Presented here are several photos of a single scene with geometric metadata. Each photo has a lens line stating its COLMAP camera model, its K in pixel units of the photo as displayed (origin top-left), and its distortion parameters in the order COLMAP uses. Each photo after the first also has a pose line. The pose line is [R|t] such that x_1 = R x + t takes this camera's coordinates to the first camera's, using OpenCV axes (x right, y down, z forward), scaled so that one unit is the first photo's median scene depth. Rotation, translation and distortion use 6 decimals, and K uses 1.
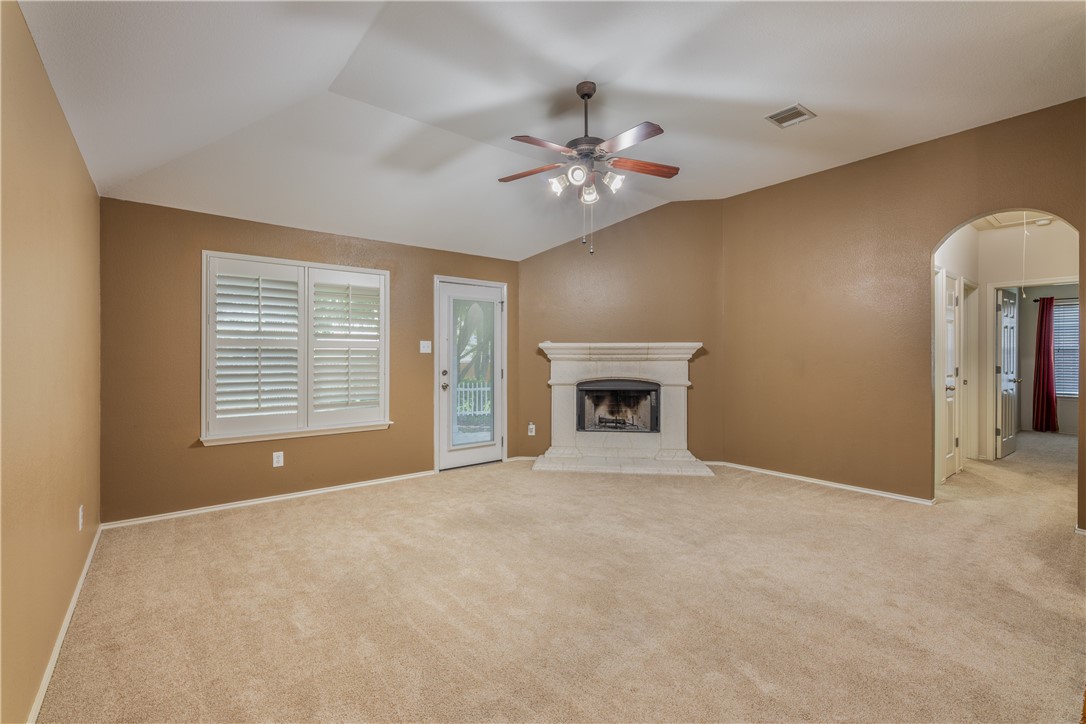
lens RADIAL K [[475.4, 0, 542.7], [0, 475.4, 355.3], [0, 0, 1]] dist [-0.040832, 0.000020]
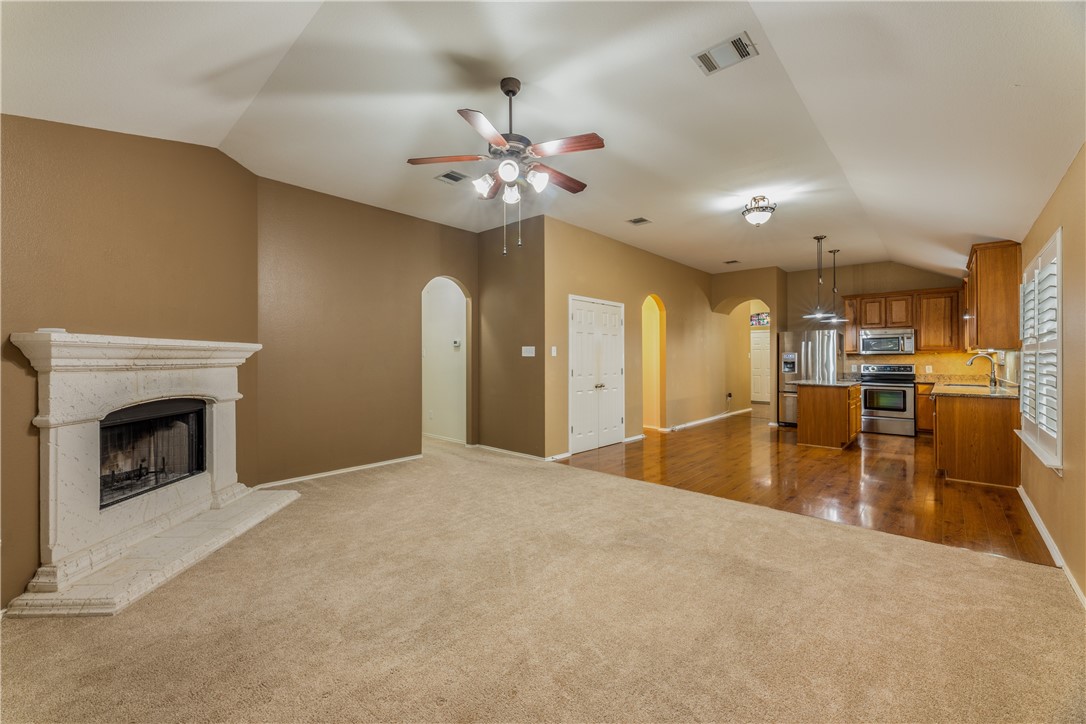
lens RADIAL K [[421.1, 0, 543.0], [0, 421.1, 362.0], [0, 0, 1]] dist [0.000791, 0.000020]
pose [[-0.157614, -0.005794, 0.987484, -0.449426], [-0.002837, 0.999981, 0.005414, -0.001886], [-0.987497, -0.001948, -0.157628, 0.618107]]
